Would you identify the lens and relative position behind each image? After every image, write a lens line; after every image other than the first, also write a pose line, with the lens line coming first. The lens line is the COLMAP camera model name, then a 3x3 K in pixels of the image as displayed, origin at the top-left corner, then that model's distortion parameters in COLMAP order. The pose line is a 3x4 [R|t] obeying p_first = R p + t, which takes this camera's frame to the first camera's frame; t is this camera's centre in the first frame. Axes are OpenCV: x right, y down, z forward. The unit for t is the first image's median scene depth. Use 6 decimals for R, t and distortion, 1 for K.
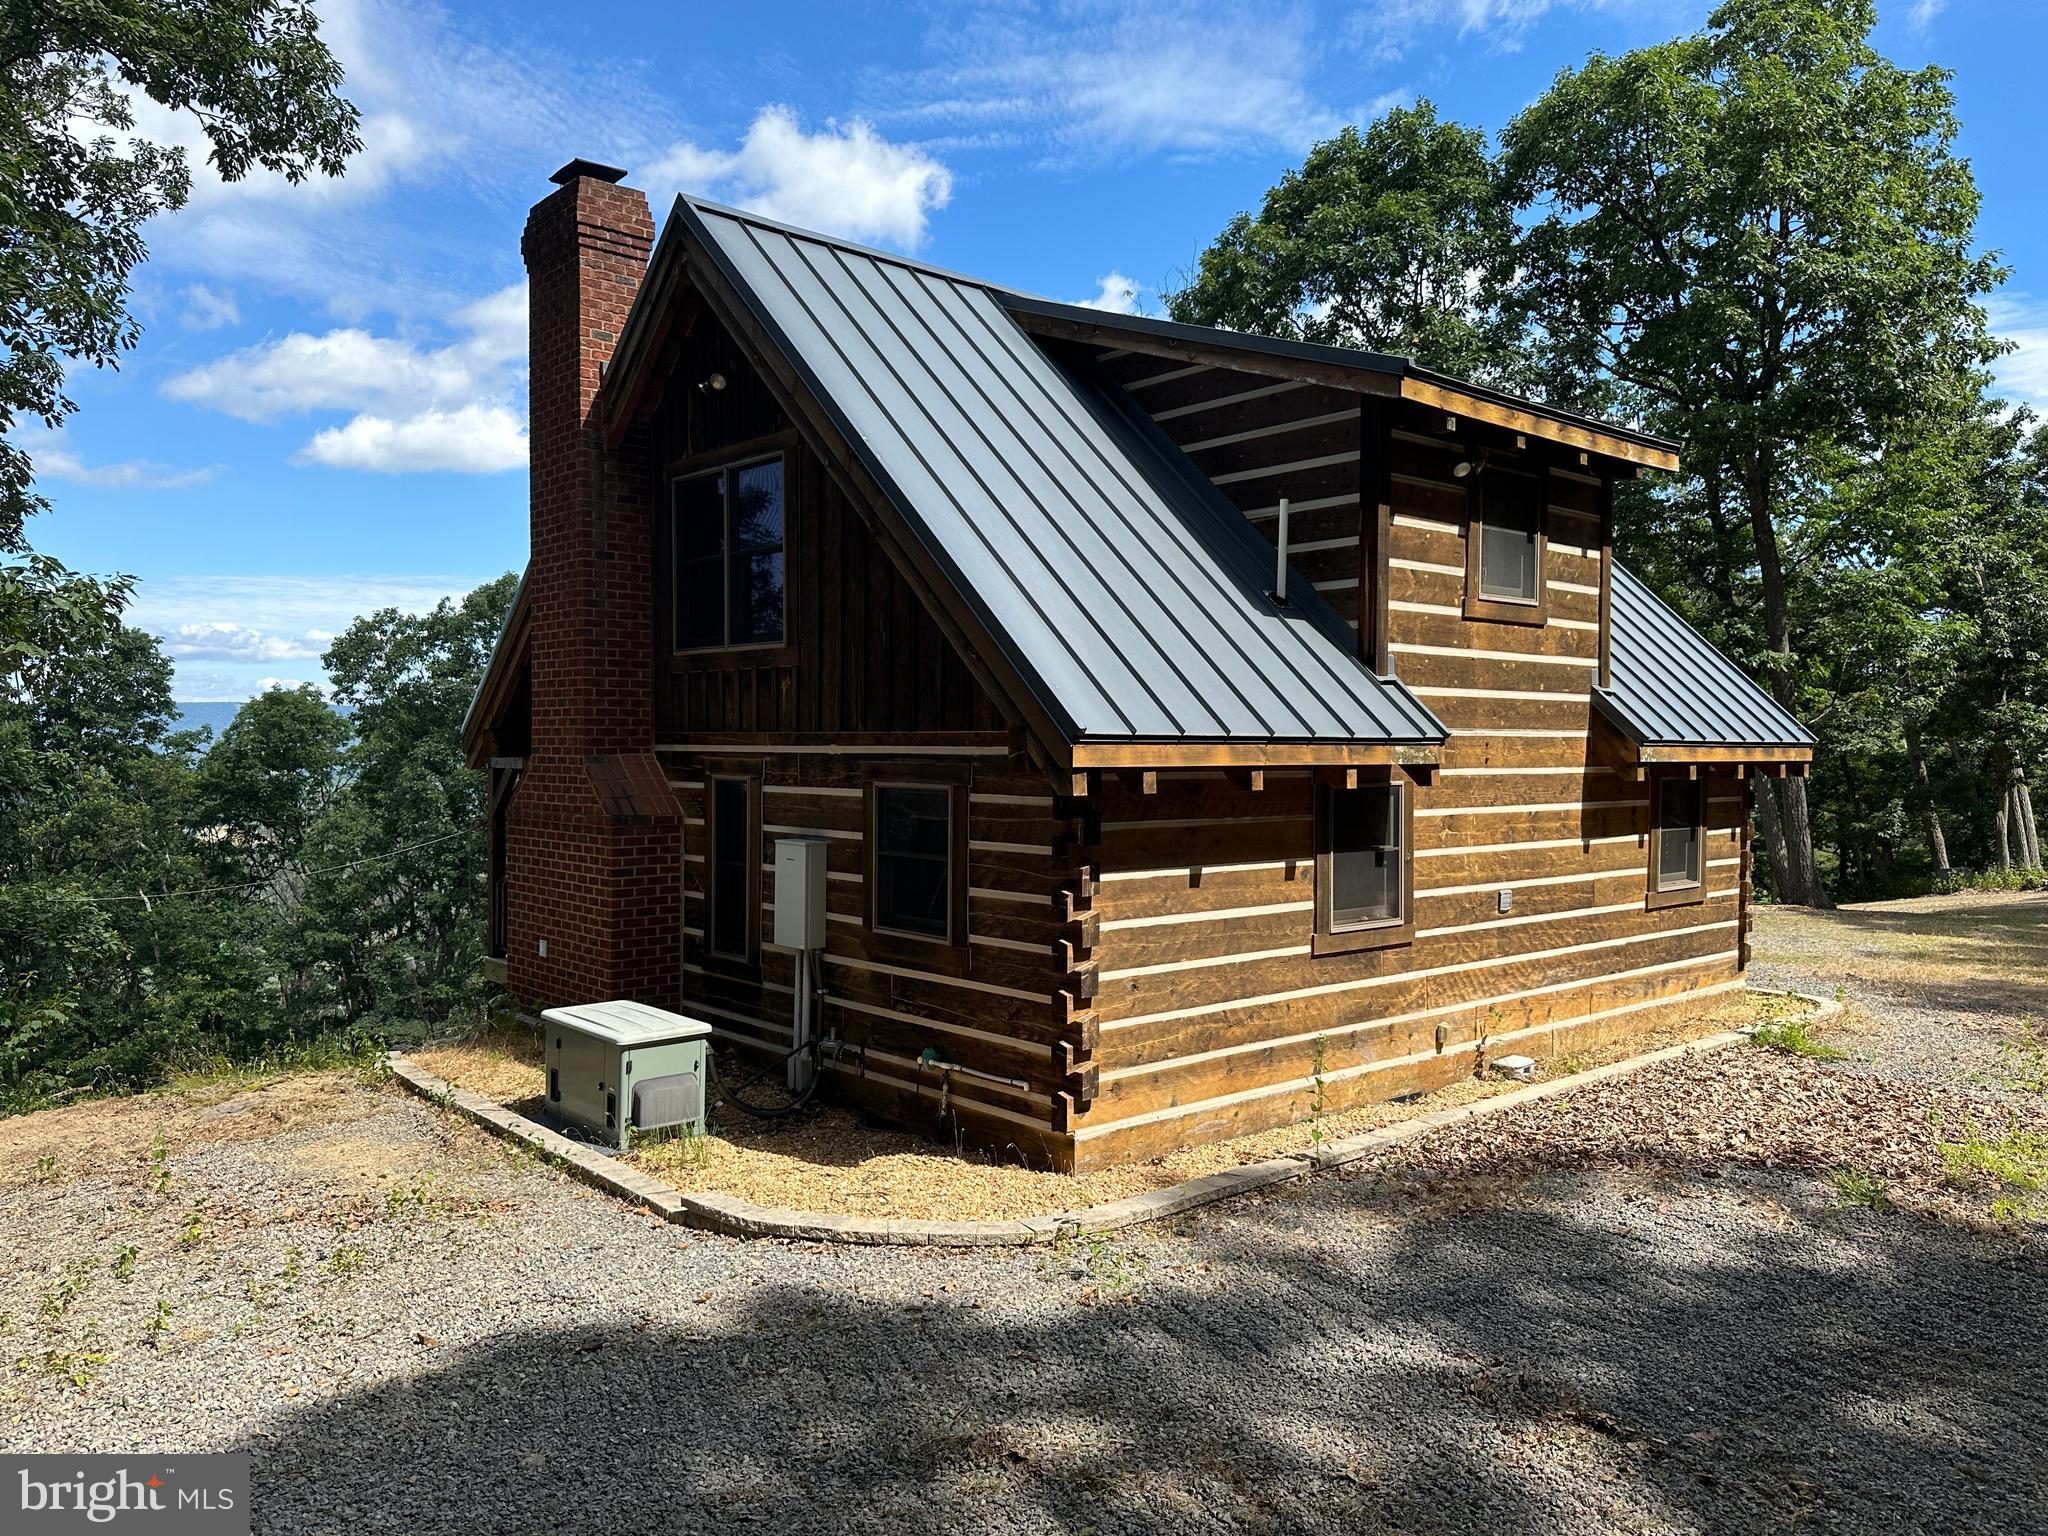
lens RADIAL K [[1494.6, 0, 1024.0], [0, 1494.6, 768.0], [0, 0, 1]] dist [0.074265, -0.098833]
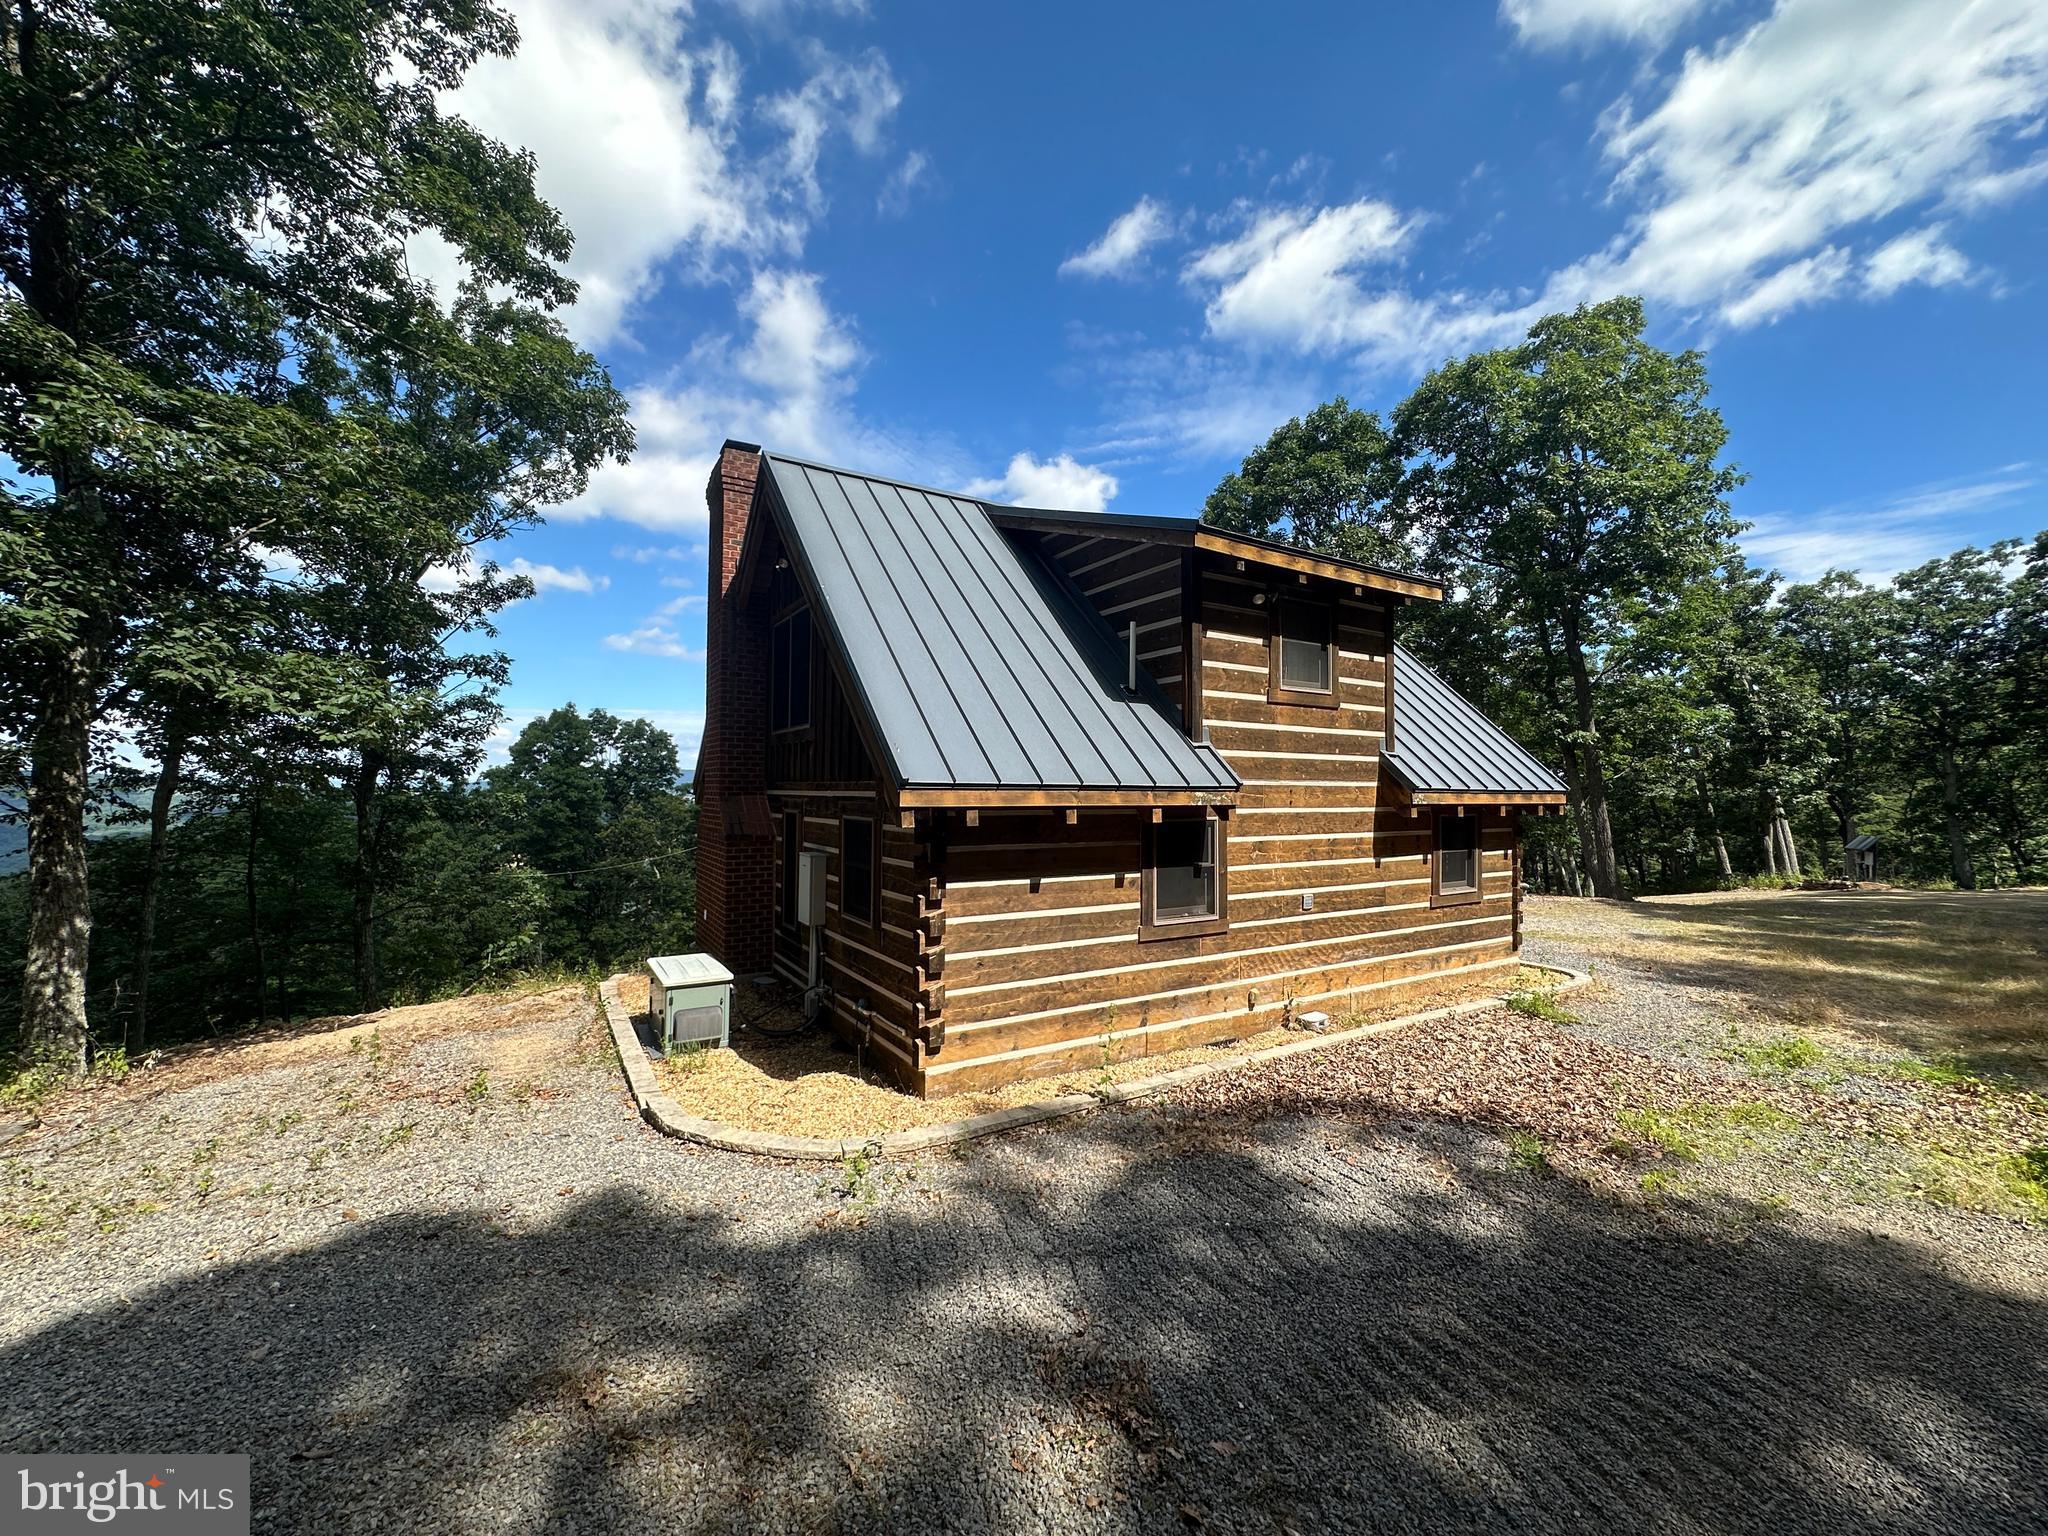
lens RADIAL K [[832.8, 0, 1015.4], [0, 832.8, 766.5], [0, 0, 1]] dist [-0.002020, -0.000252]
pose [[0.984574, -0.003469, -0.174933, 0.194319], [-0.004410, 0.998994, -0.044627, -0.002893], [0.174912, 0.044710, 0.983568, 0.184175]]
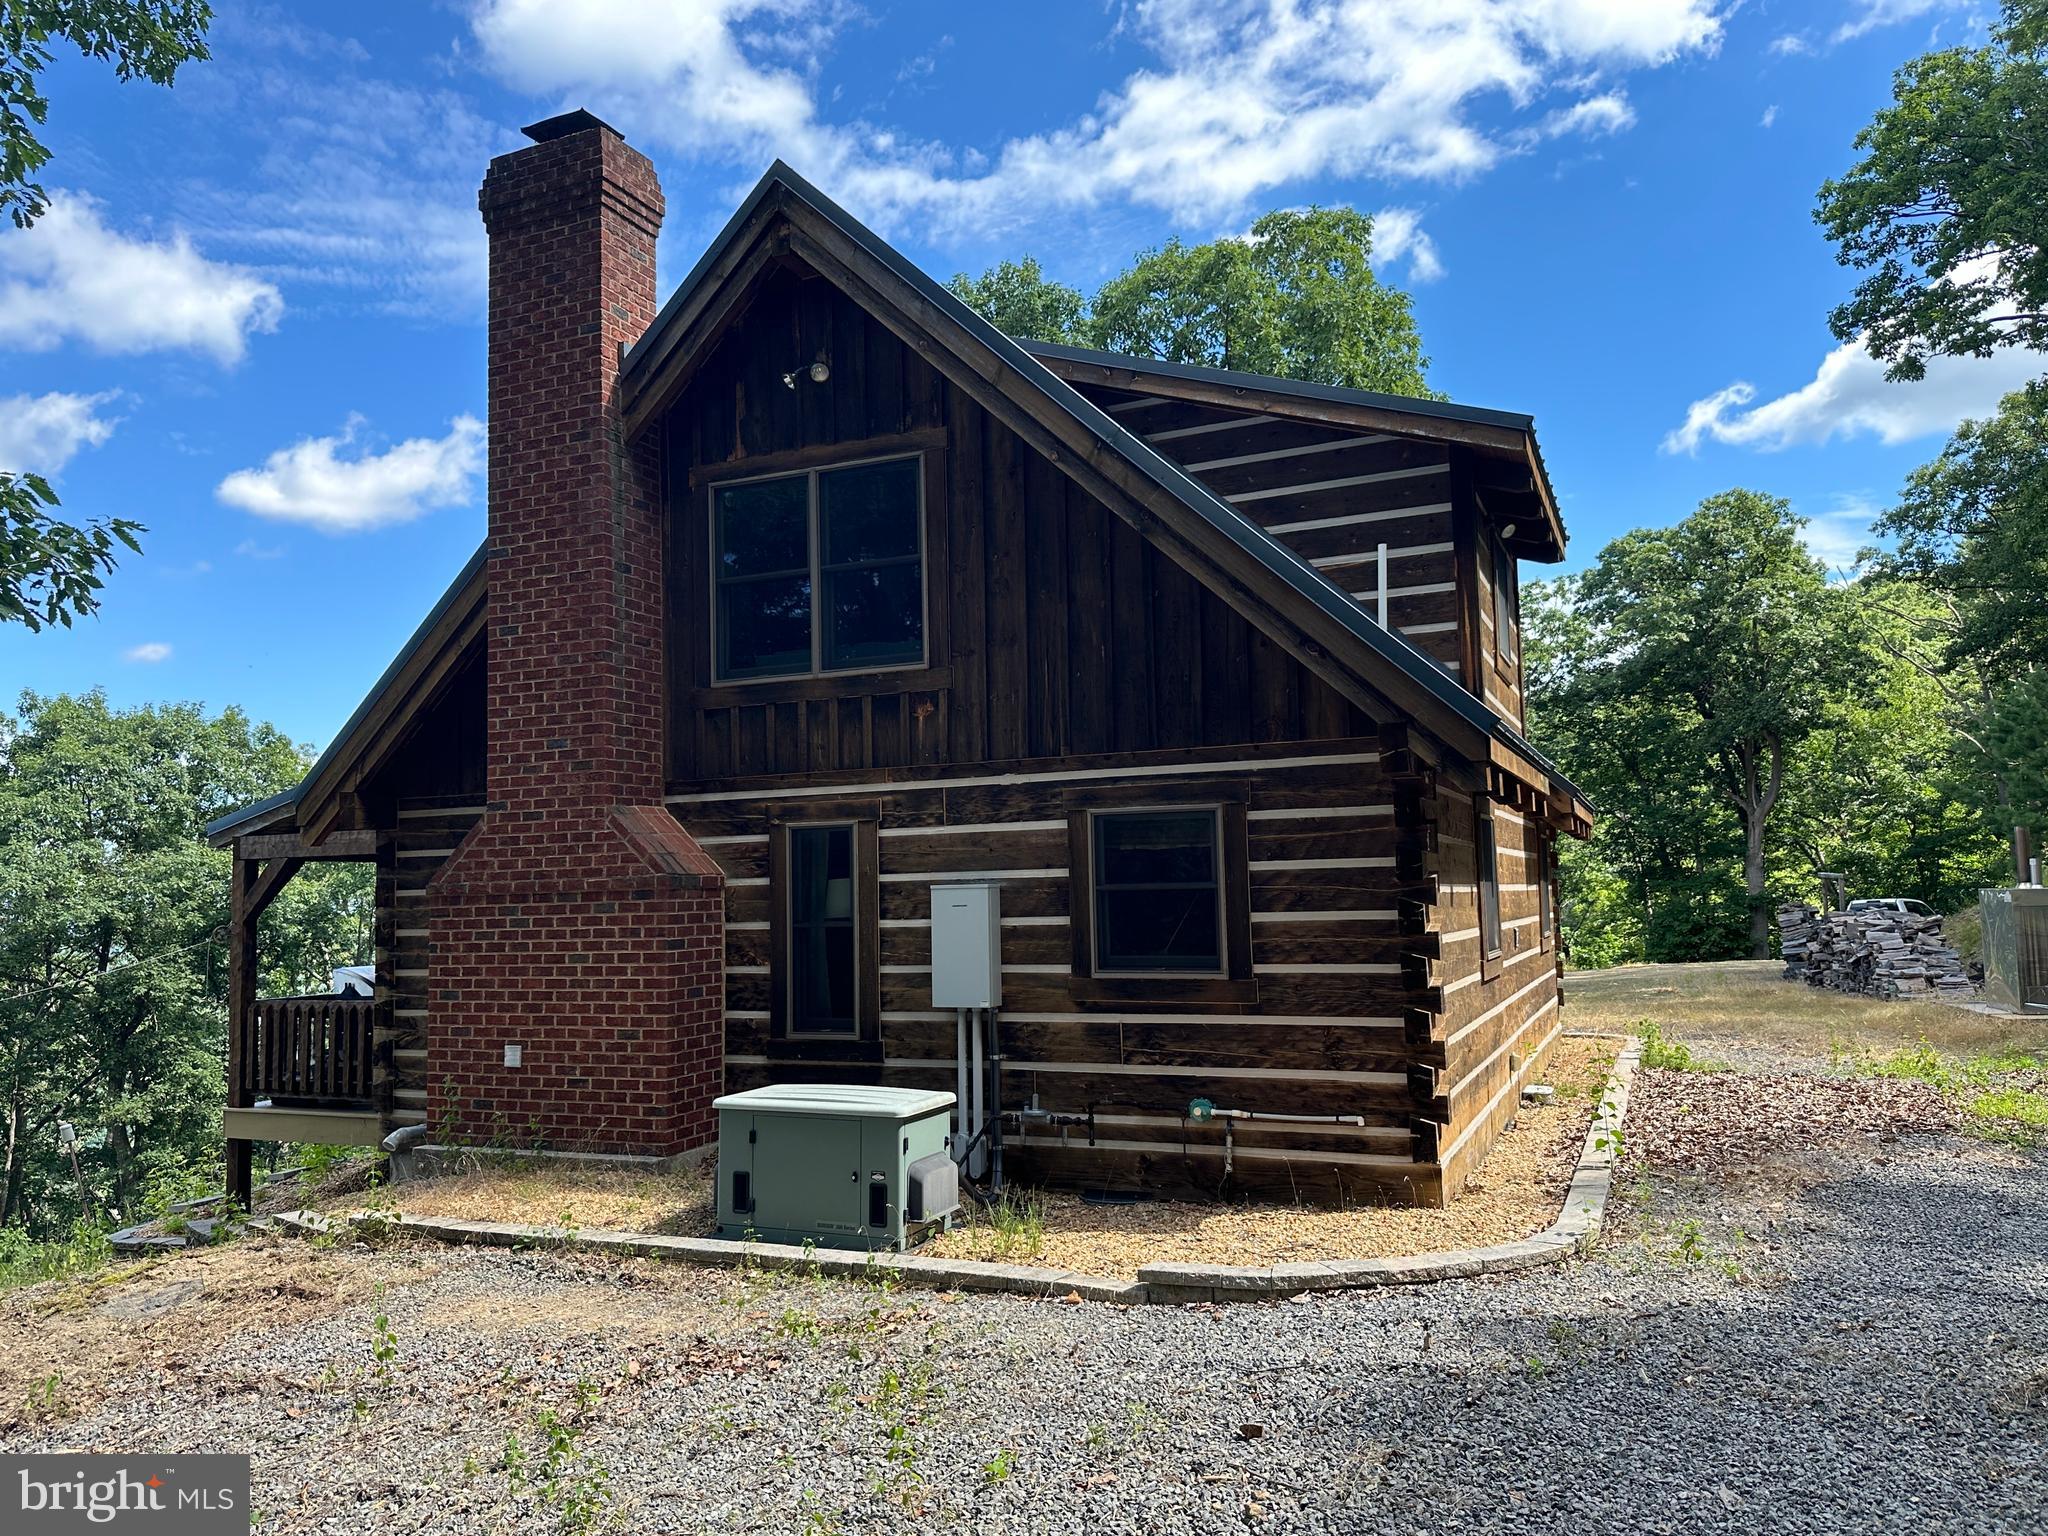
lens RADIAL K [[1479.6, 0, 1025.3], [0, 1479.6, 781.9], [0, 0, 1]] dist [0.067207, -0.099010]
pose [[0.910935, 0.008588, 0.412461, -0.449669], [0.033156, 0.995025, -0.093944, 0.067183], [-0.411216, 0.099252, 0.906118, 0.187055]]
